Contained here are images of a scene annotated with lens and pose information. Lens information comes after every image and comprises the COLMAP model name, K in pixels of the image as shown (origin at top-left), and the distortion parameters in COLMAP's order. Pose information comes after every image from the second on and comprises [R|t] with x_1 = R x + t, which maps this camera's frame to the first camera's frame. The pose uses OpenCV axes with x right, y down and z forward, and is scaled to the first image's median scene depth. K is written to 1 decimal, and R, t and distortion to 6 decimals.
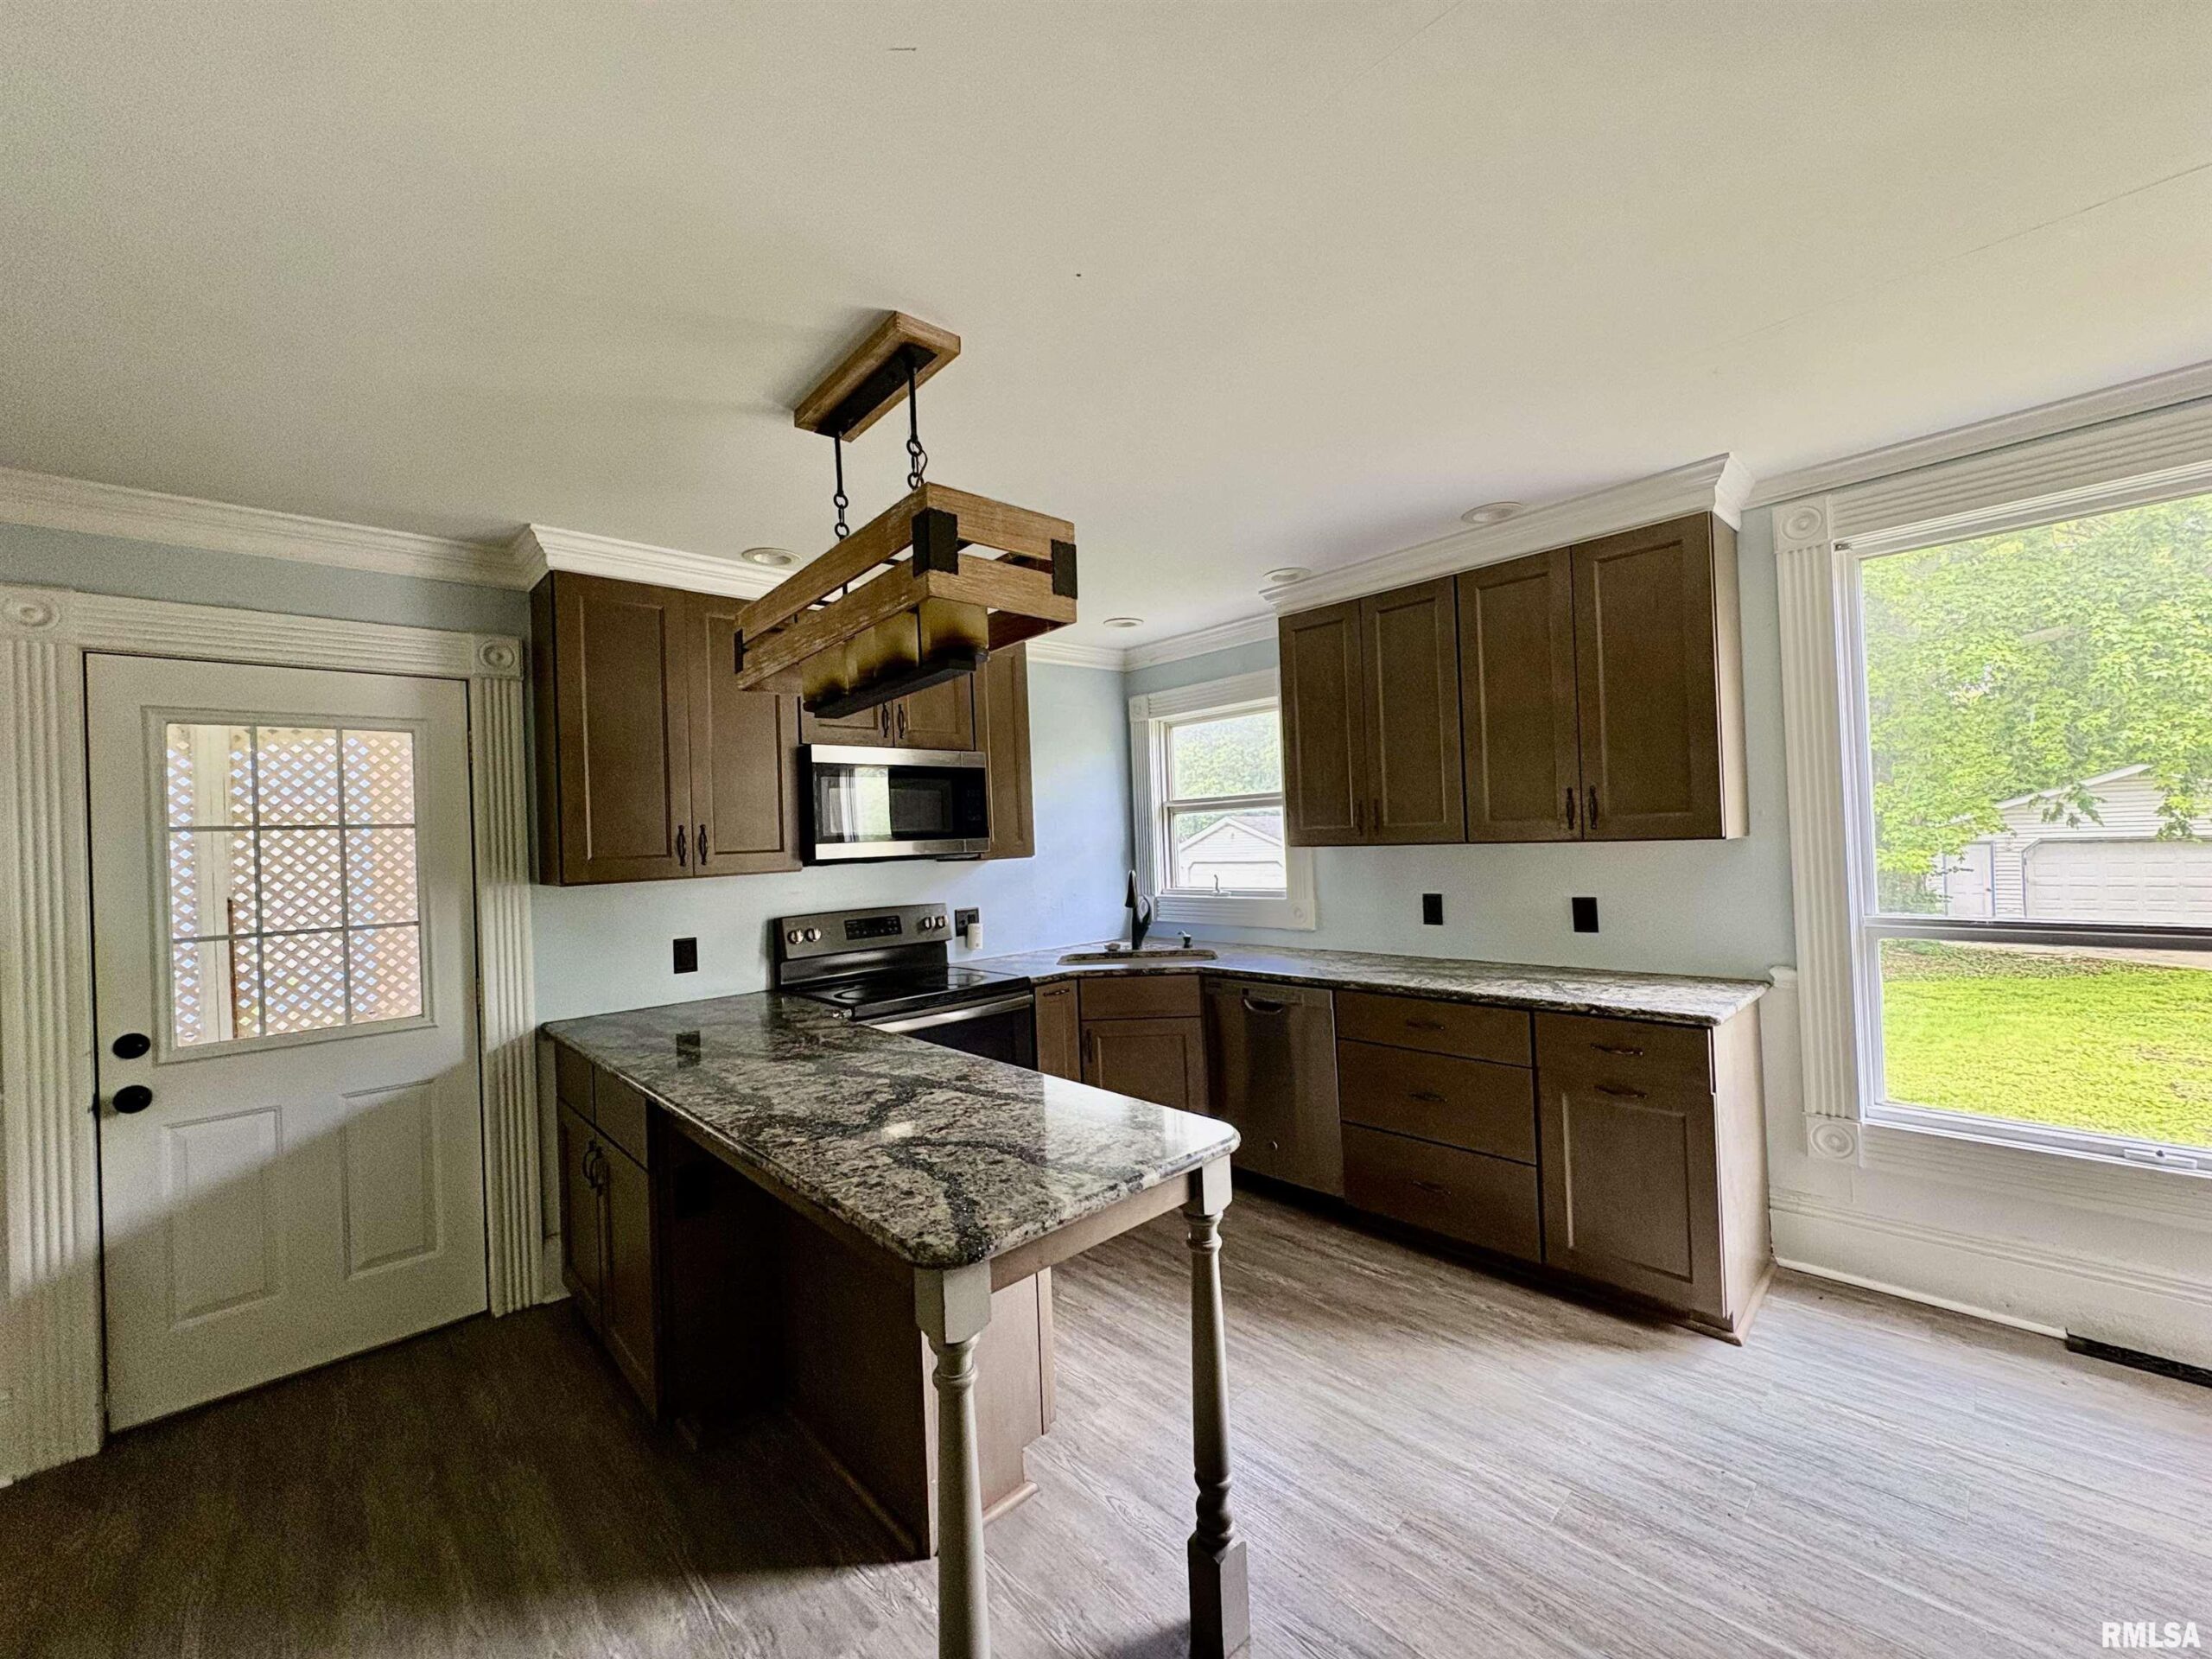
lens RADIAL K [[878.2, 0, 1103.5], [0, 878.2, 830.4], [0, 0, 1]] dist [-0.001209, 0.000625]
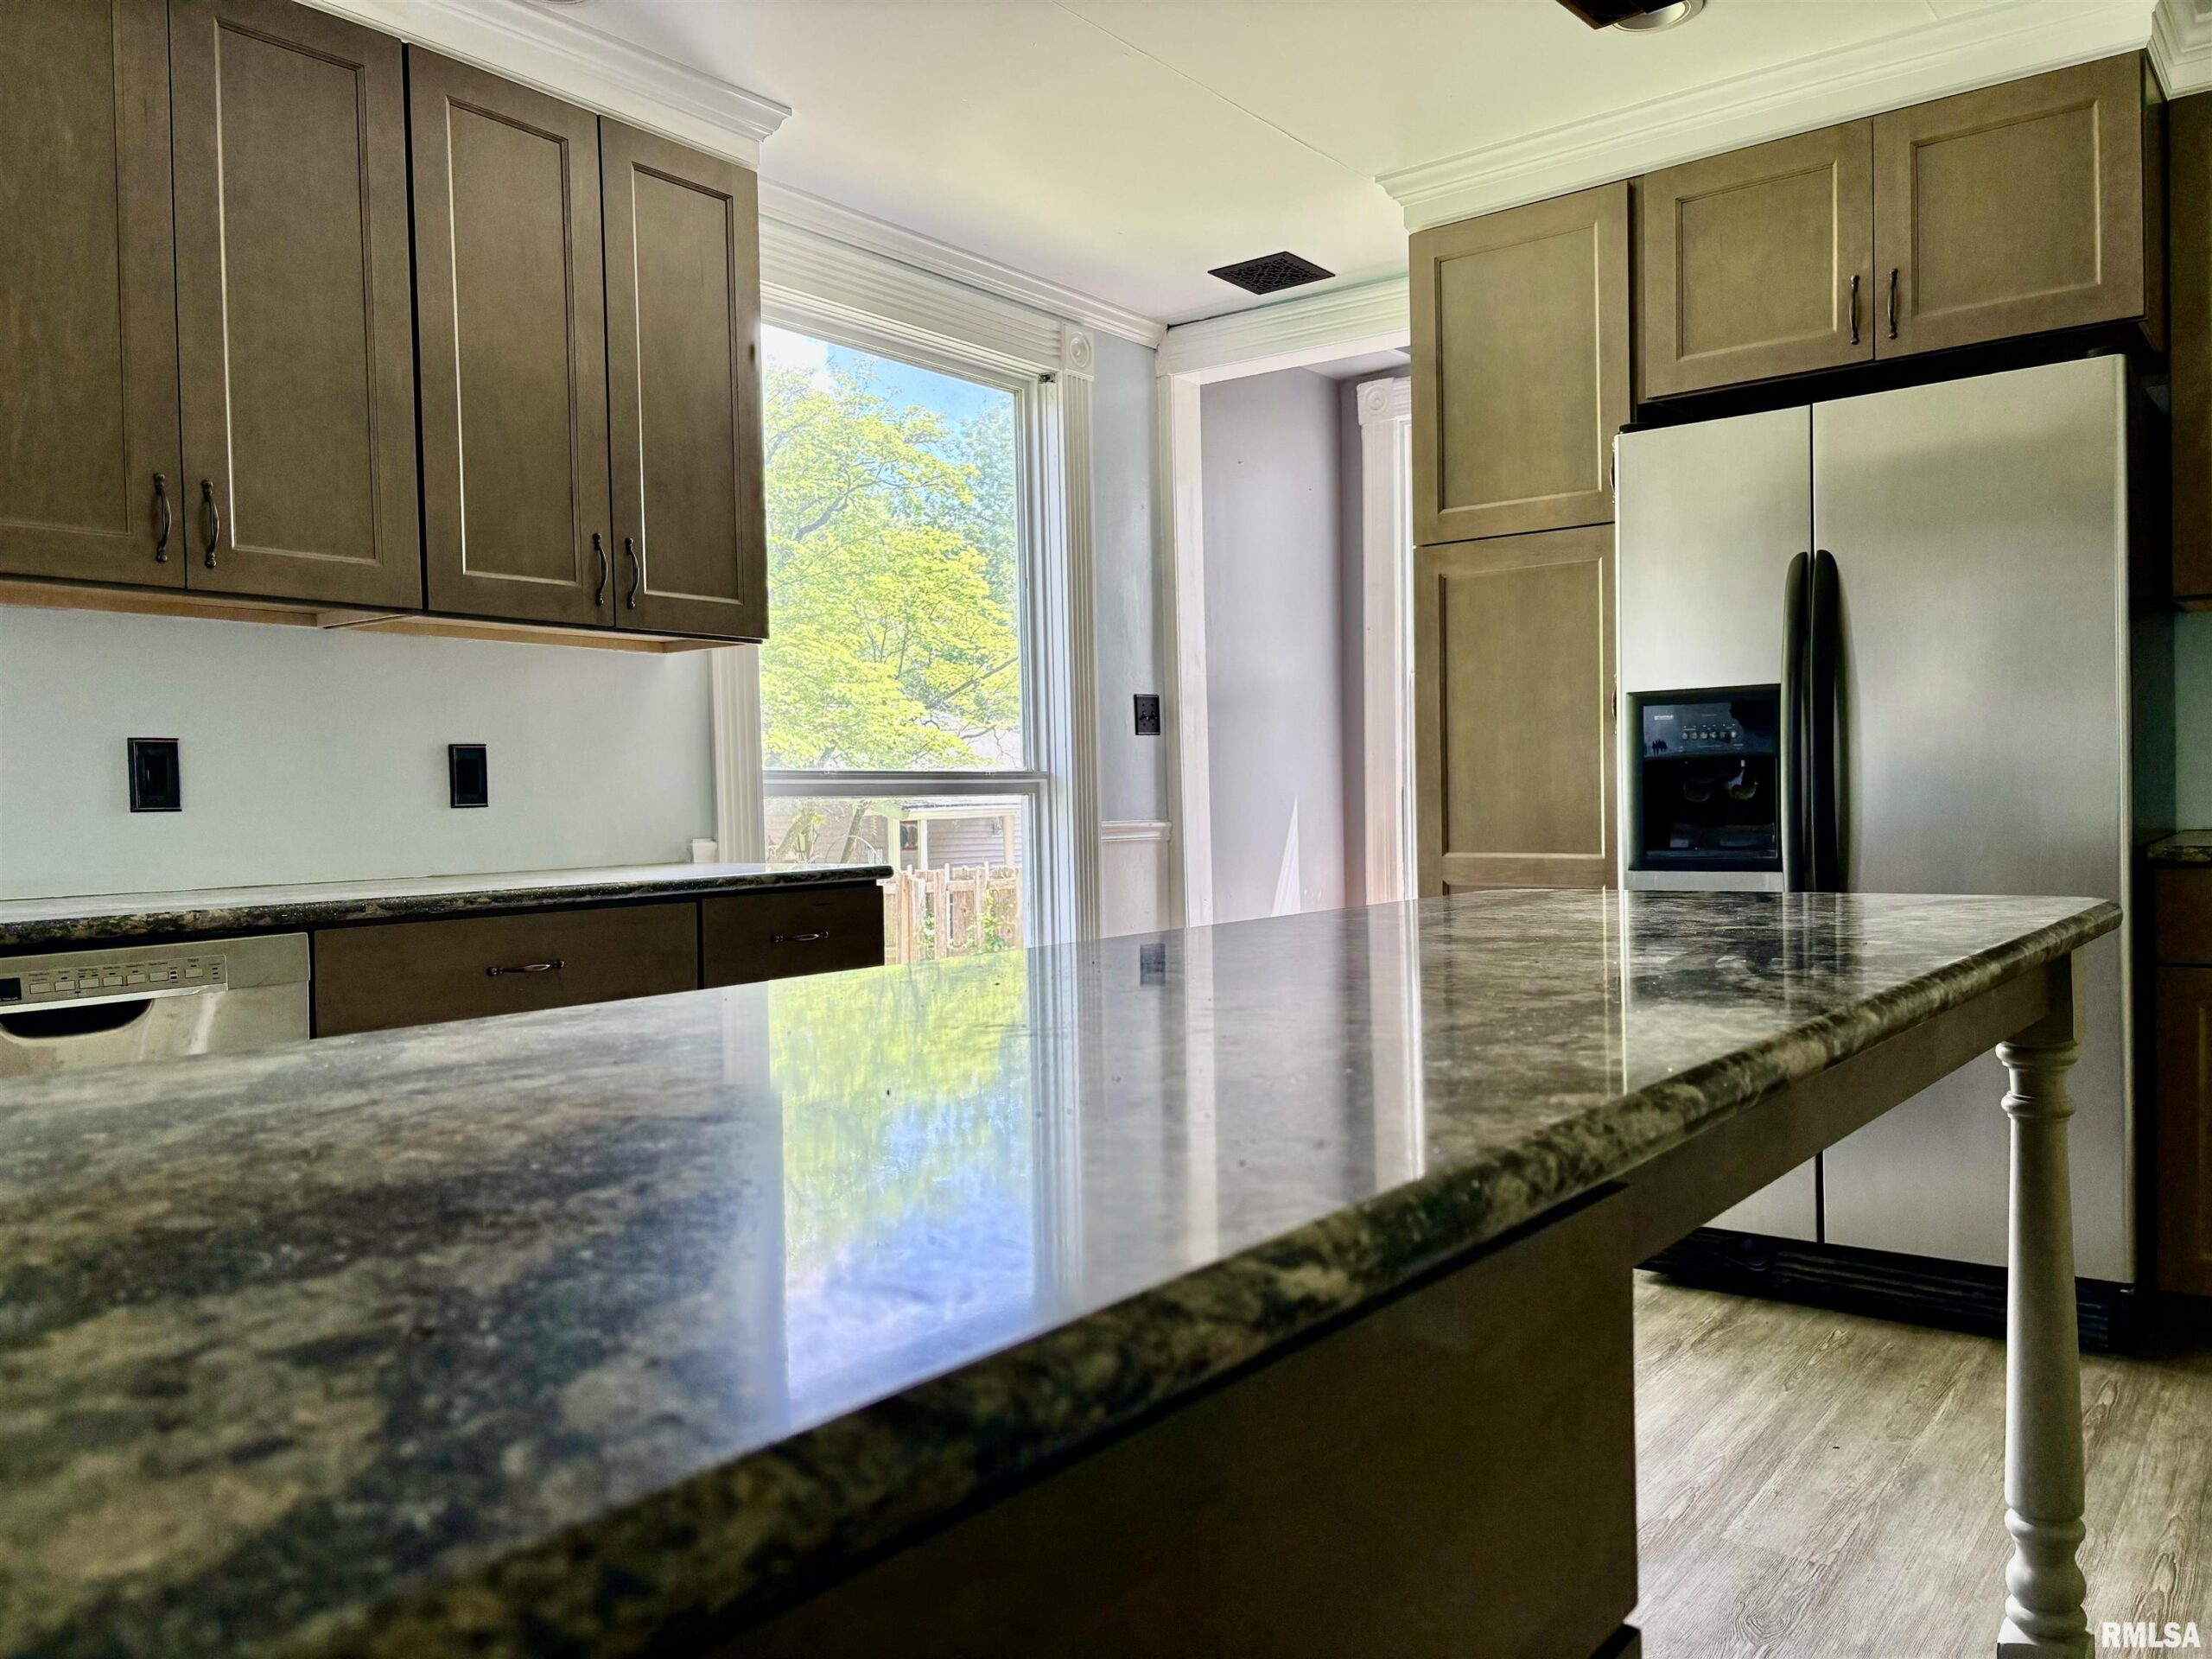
lens RADIAL K [[1677.1, 0, 1099.0], [0, 1677.1, 880.1], [0, 0, 1]] dist [0.010734, 0.005971]
pose [[-0.152650, -0.001048, 0.988280, -0.602248], [0.016786, 0.999852, 0.003653, 0.178978], [-0.988138, 0.017147, -0.152610, 0.843005]]
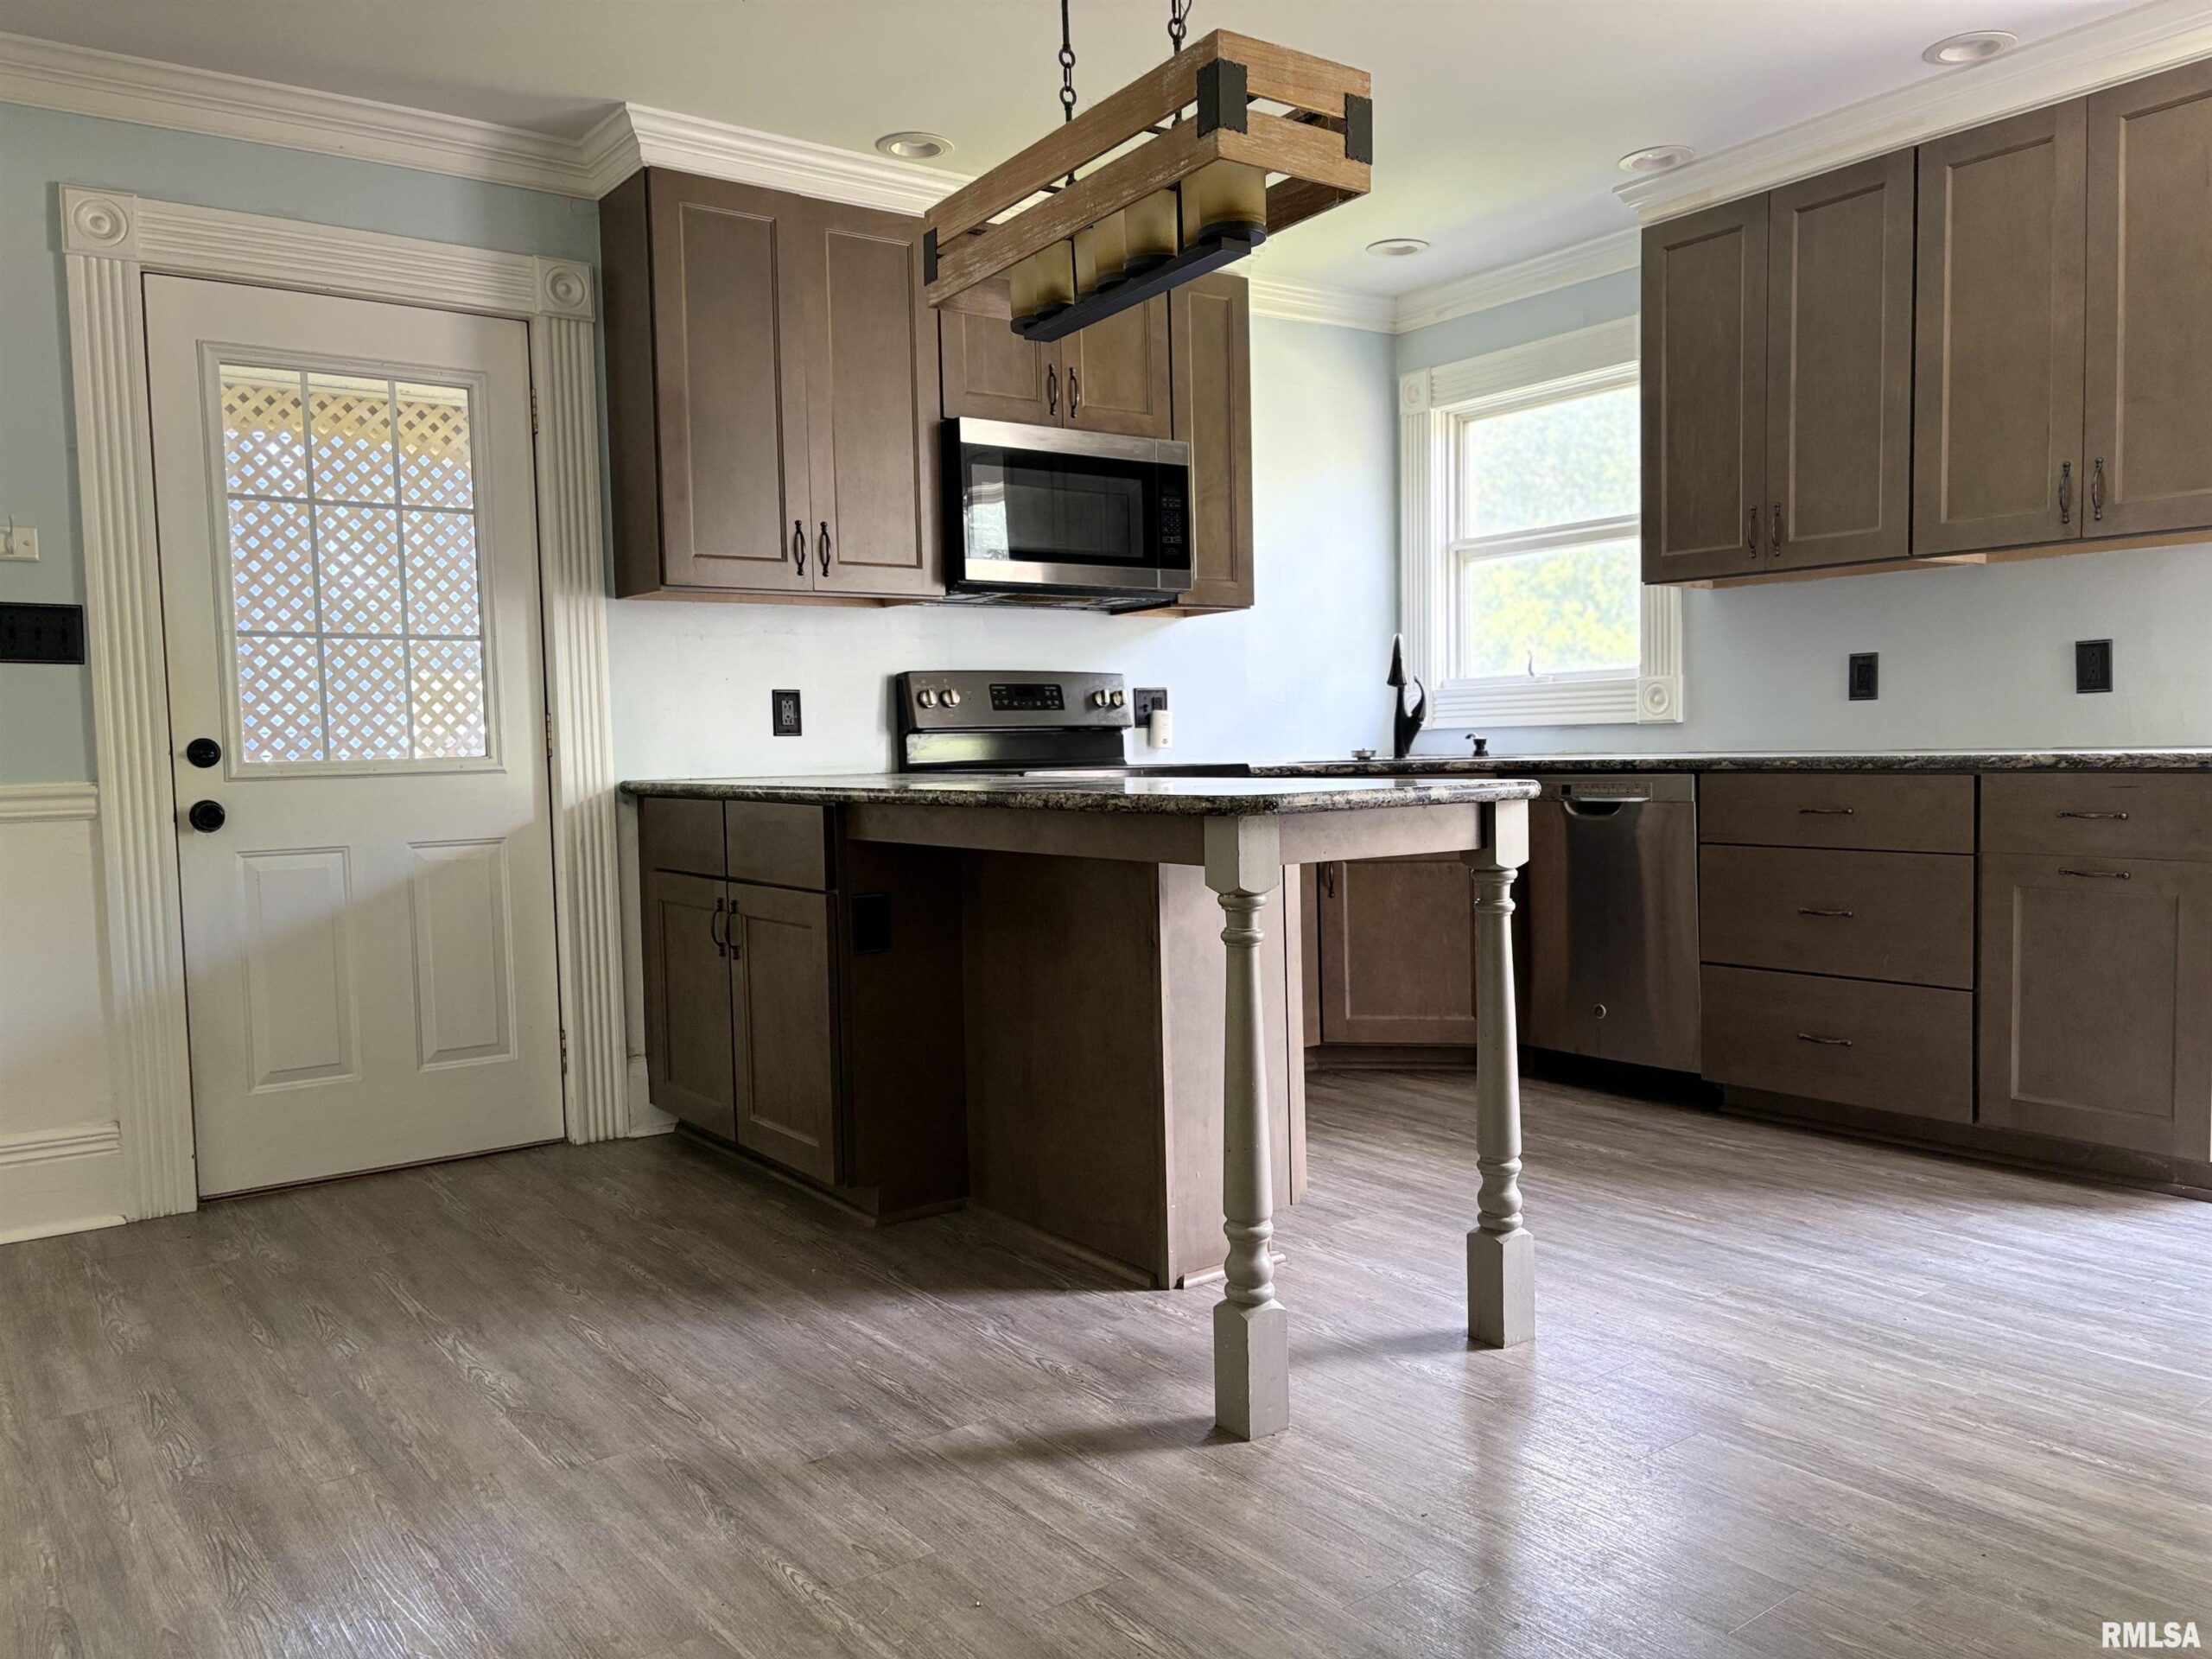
lens RADIAL K [[1657.5, 0, 1119.4], [0, 1657.5, 841.6], [0, 0, 1]] dist [0.065517, -0.074005]
pose [[0.992905, 0.024138, -0.116433, -0.038554], [-0.015273, 0.996958, 0.076431, 0.155977], [0.117924, -0.074111, 0.990253, -0.397540]]
